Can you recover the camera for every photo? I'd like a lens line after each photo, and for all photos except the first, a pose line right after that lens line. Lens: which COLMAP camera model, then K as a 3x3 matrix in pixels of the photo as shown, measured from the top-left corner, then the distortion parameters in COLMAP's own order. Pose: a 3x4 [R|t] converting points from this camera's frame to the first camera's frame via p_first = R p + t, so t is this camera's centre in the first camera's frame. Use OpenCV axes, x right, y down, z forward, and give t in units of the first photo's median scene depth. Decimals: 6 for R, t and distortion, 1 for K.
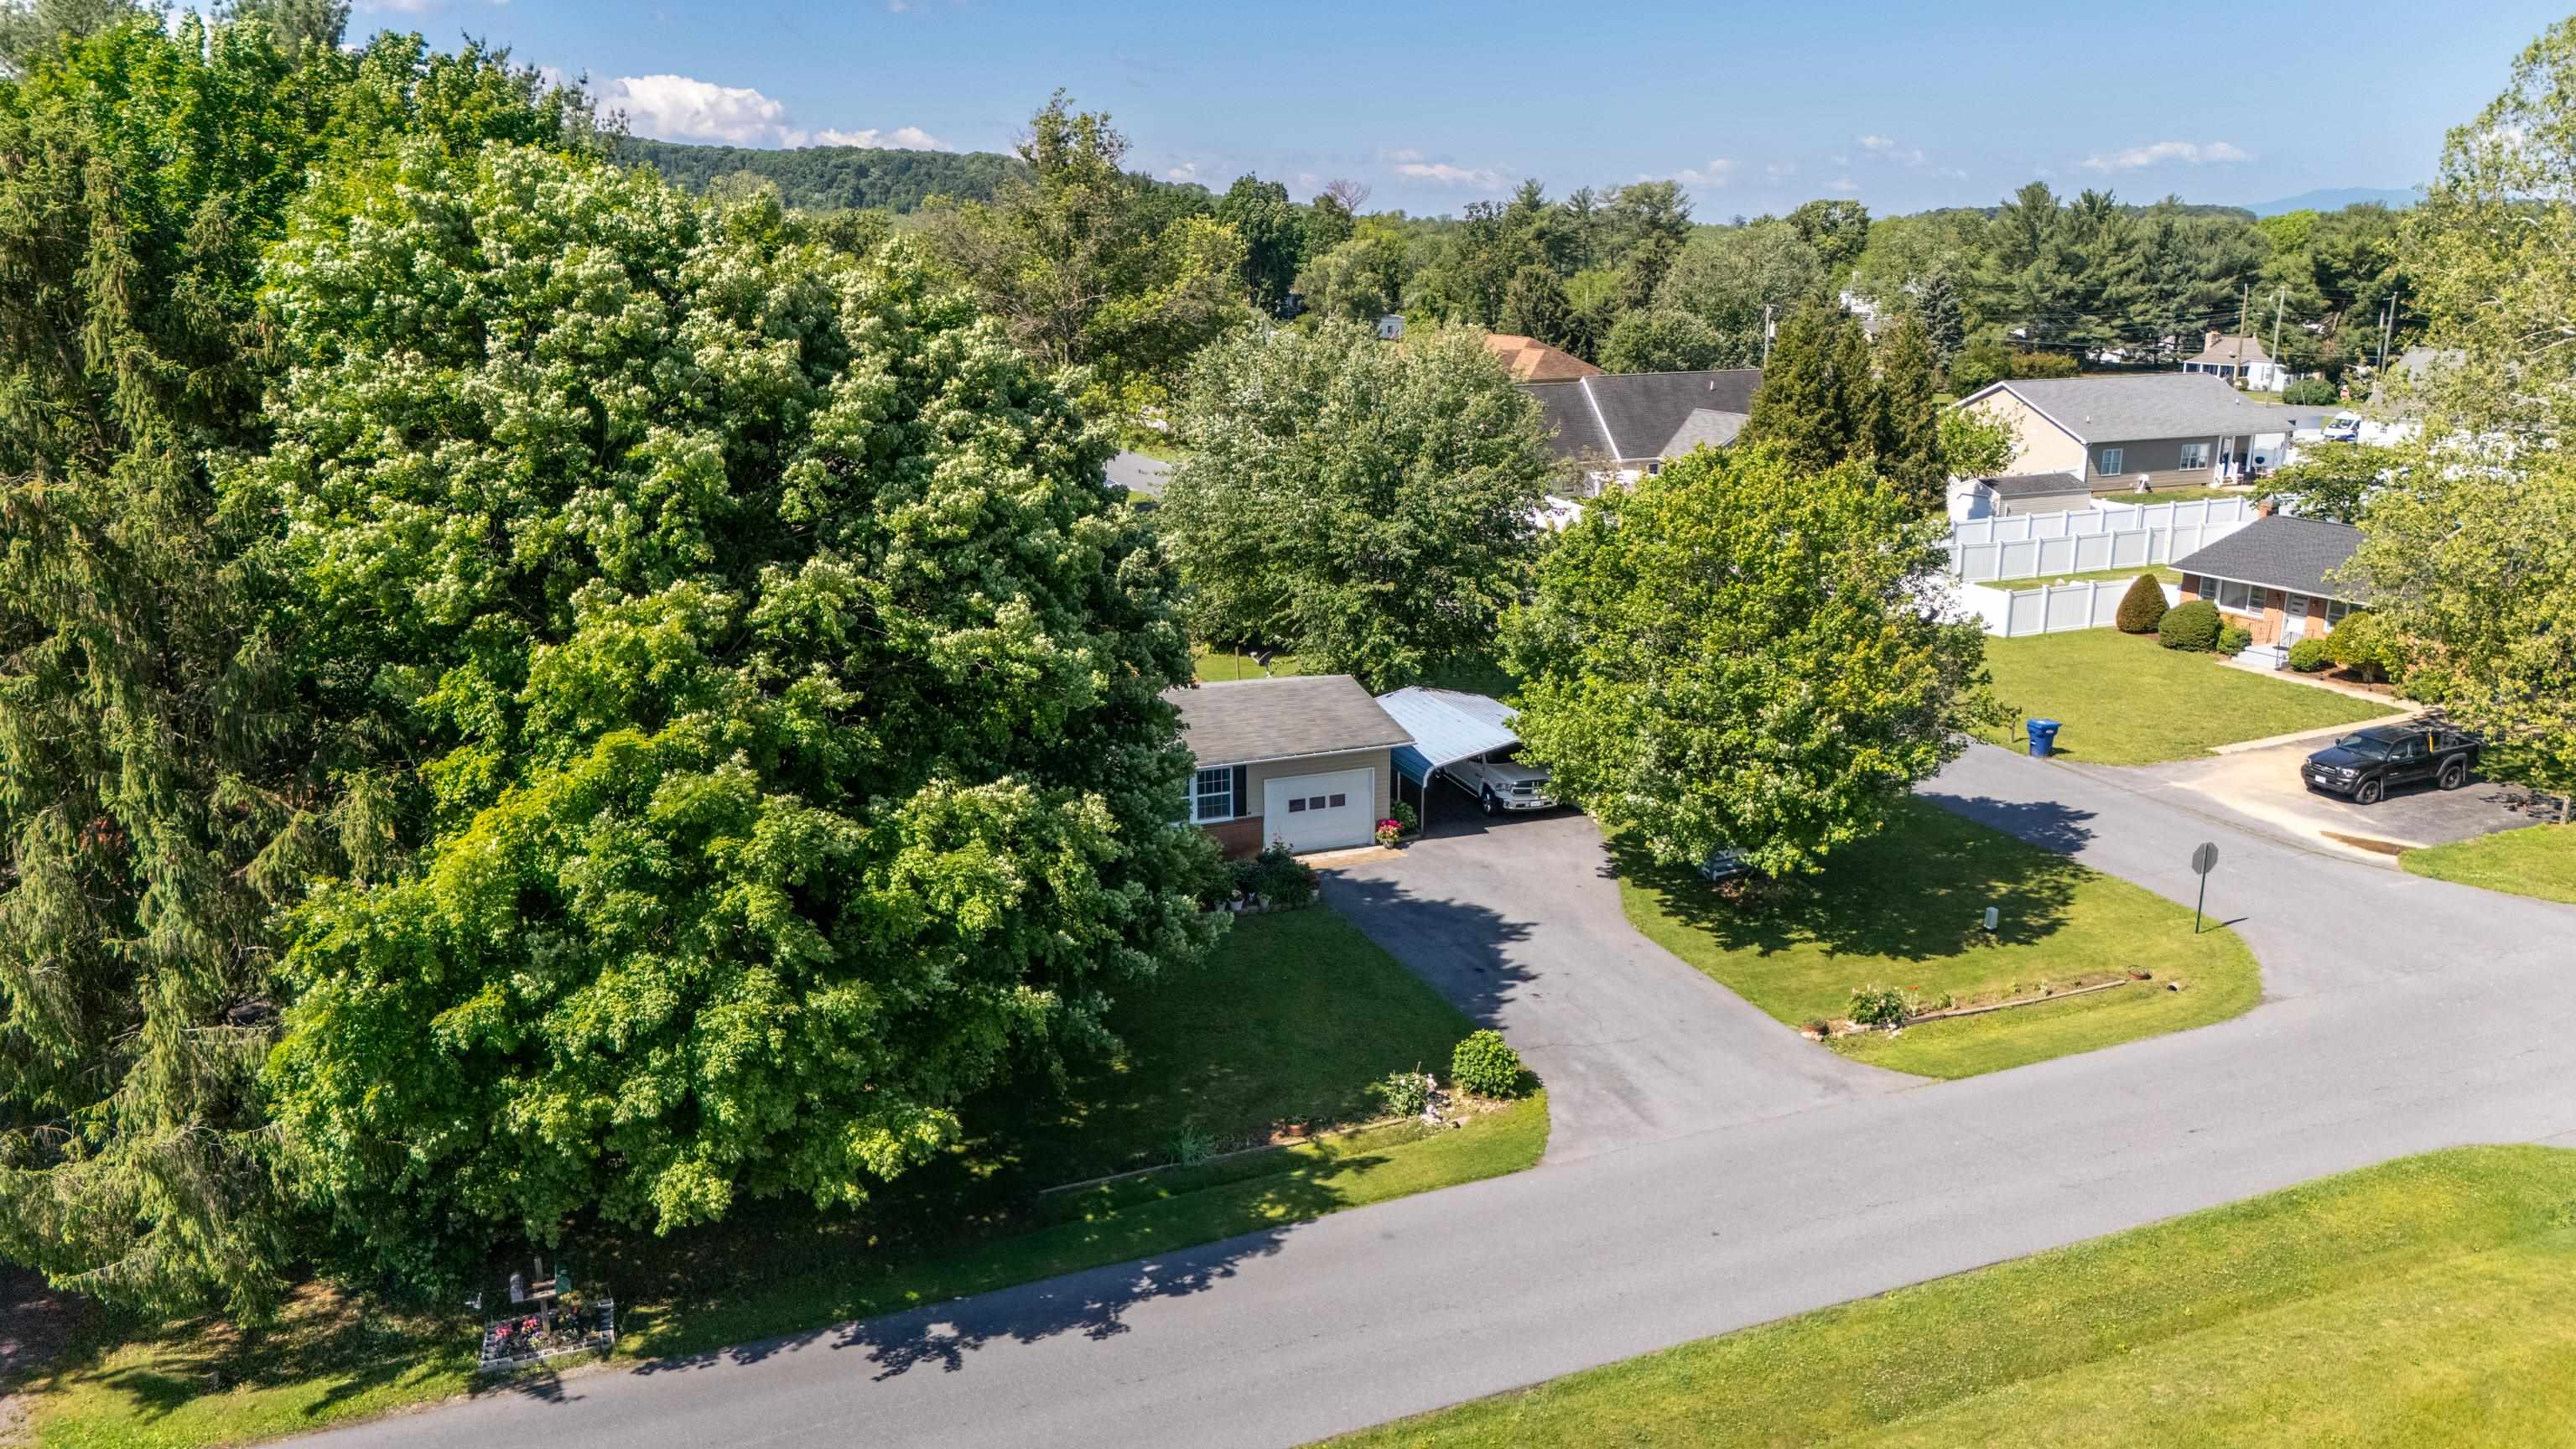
lens RADIAL K [[1903.1, 0, 1296.8], [0, 1903.1, 728.9], [0, 0, 1]] dist [0.084924, -0.067298]
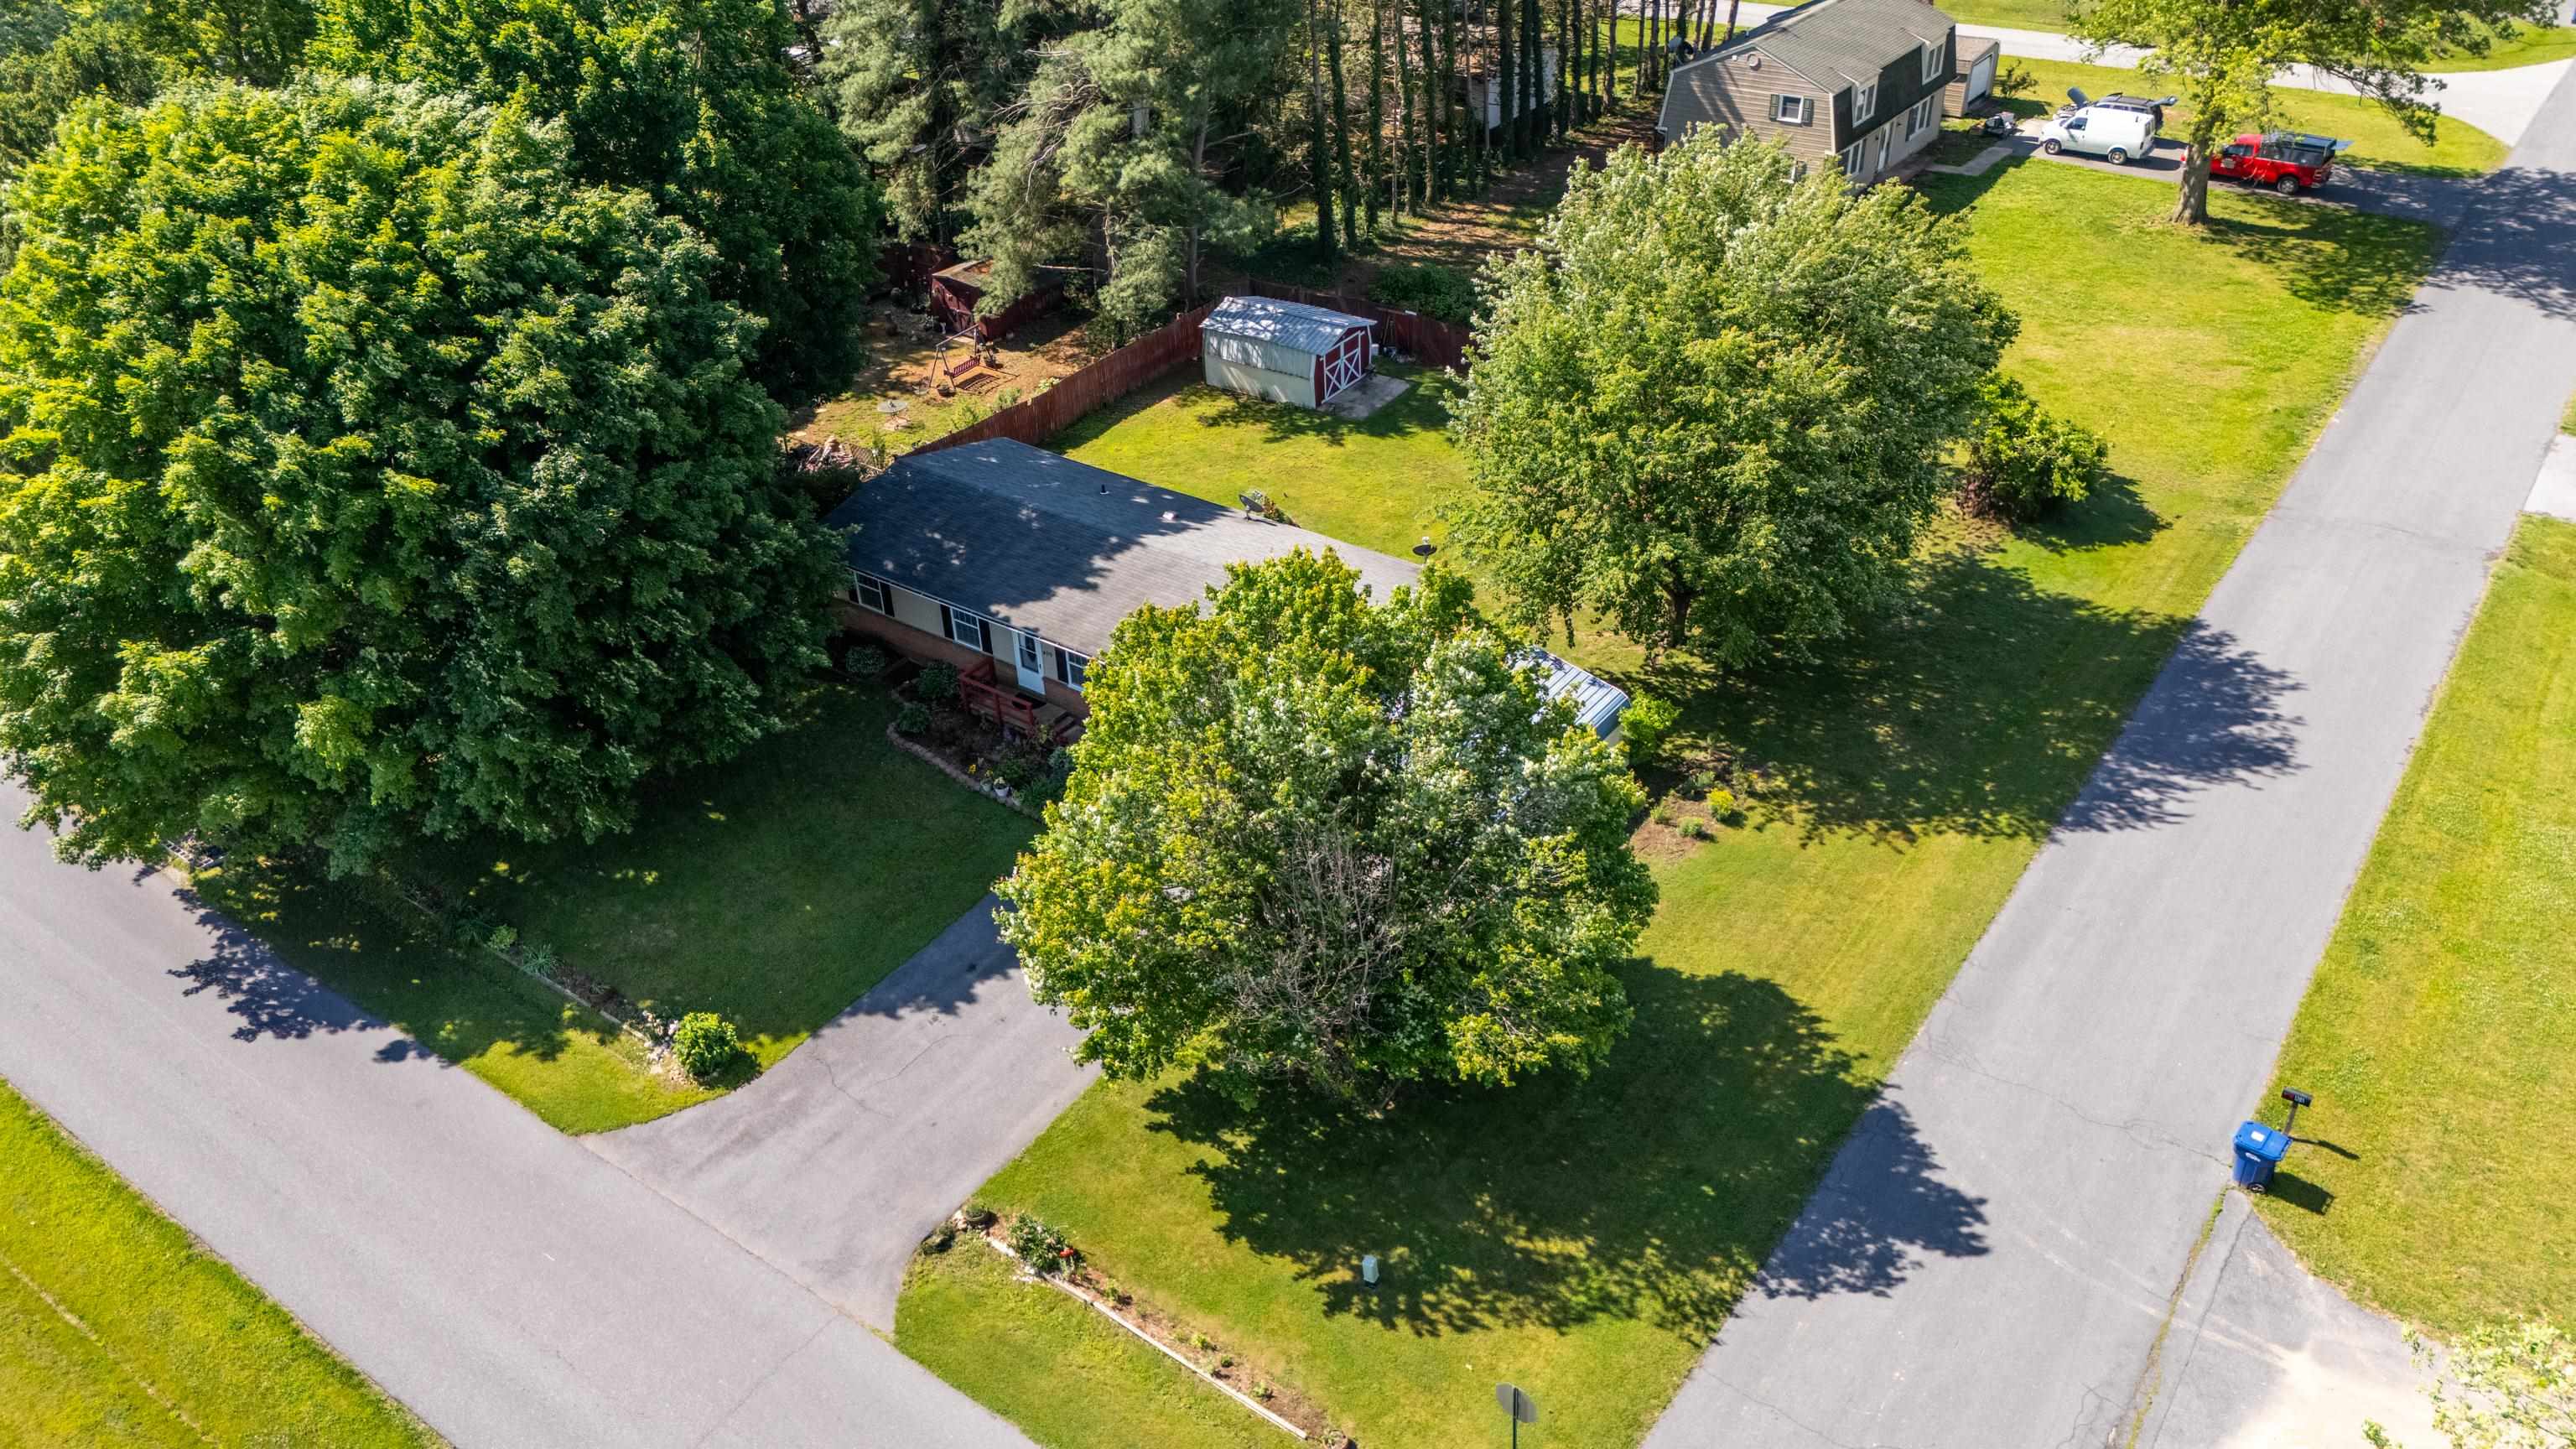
lens RADIAL K [[1907.2, 0, 1283.1], [0, 1907.2, 713.3], [0, 0, 1]] dist [0.080009, -0.076119]
pose [[0.511986, 0.447025, -0.733511, 0.745060], [-0.180329, 0.890825, 0.417029, -0.383530], [0.839852, -0.081240, 0.536702, 0.528579]]
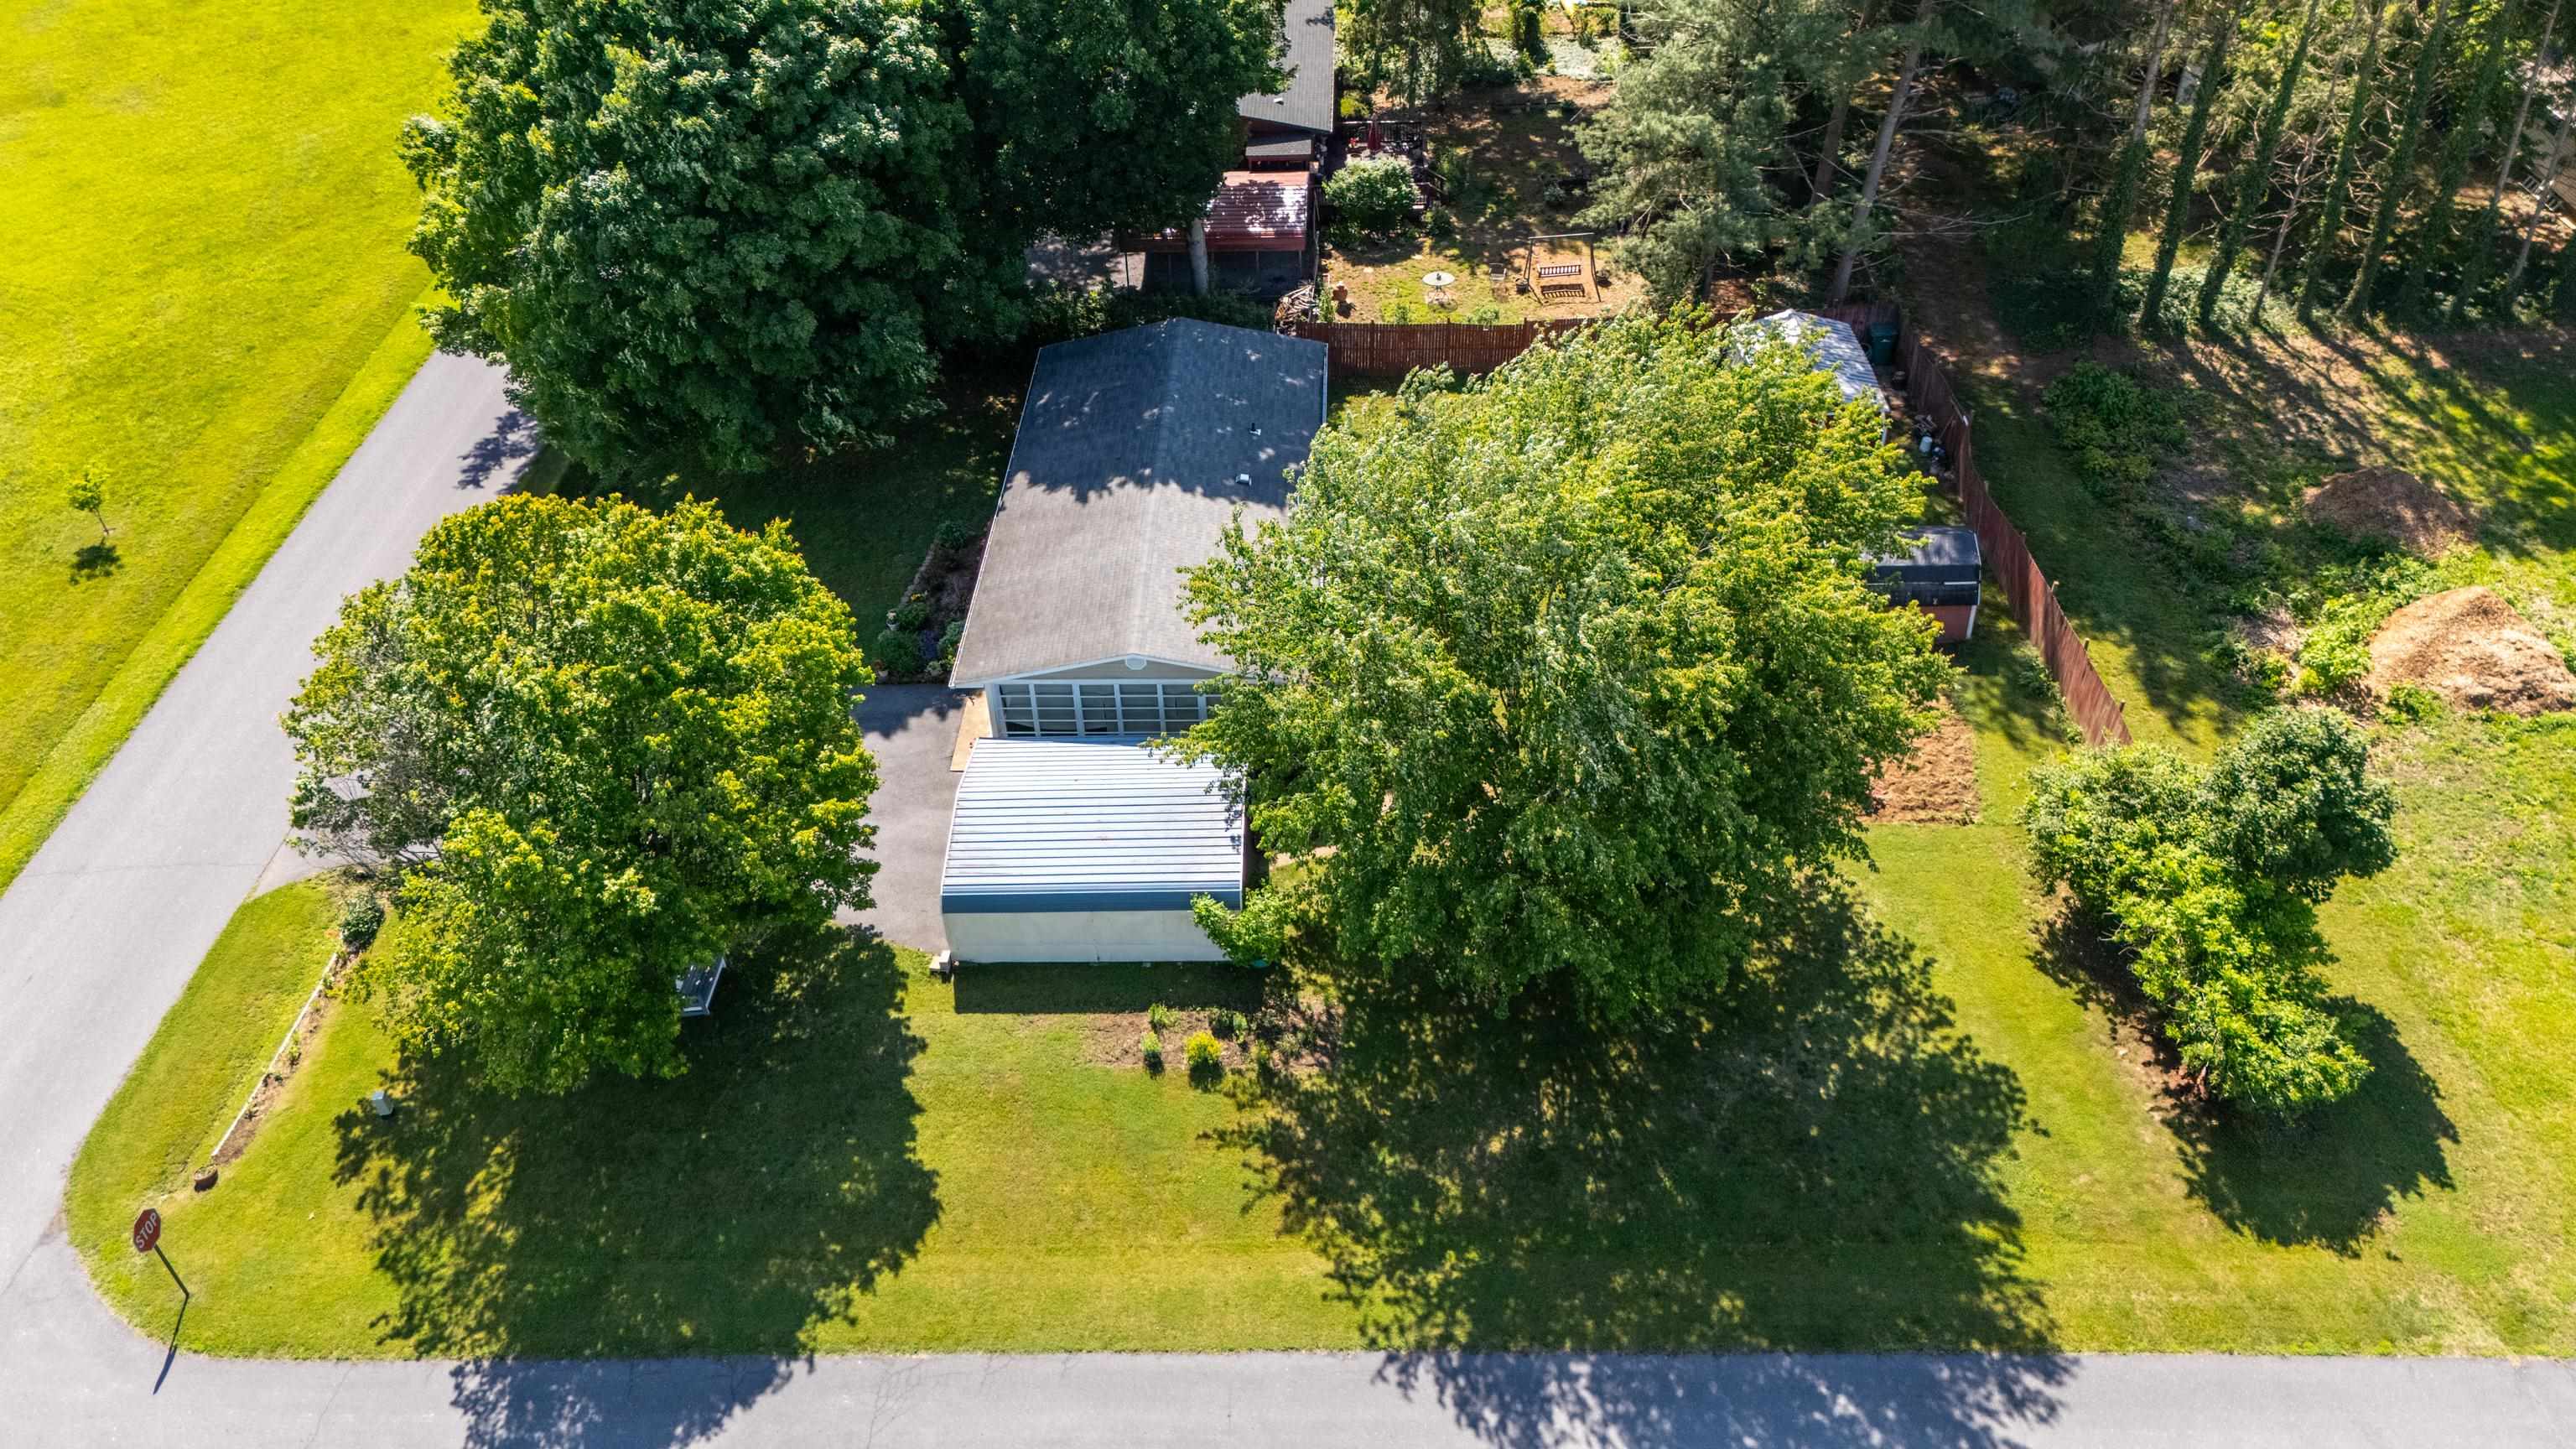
lens RADIAL K [[1907.2, 0, 1283.1], [0, 1907.2, 713.3], [0, 0, 1]] dist [0.080009, -0.076119]
pose [[-0.405702, 0.579720, -0.706633, 0.651174], [-0.205070, 0.695673, 0.688466, -0.641540], [0.890703, 0.424222, -0.163353, 1.309078]]
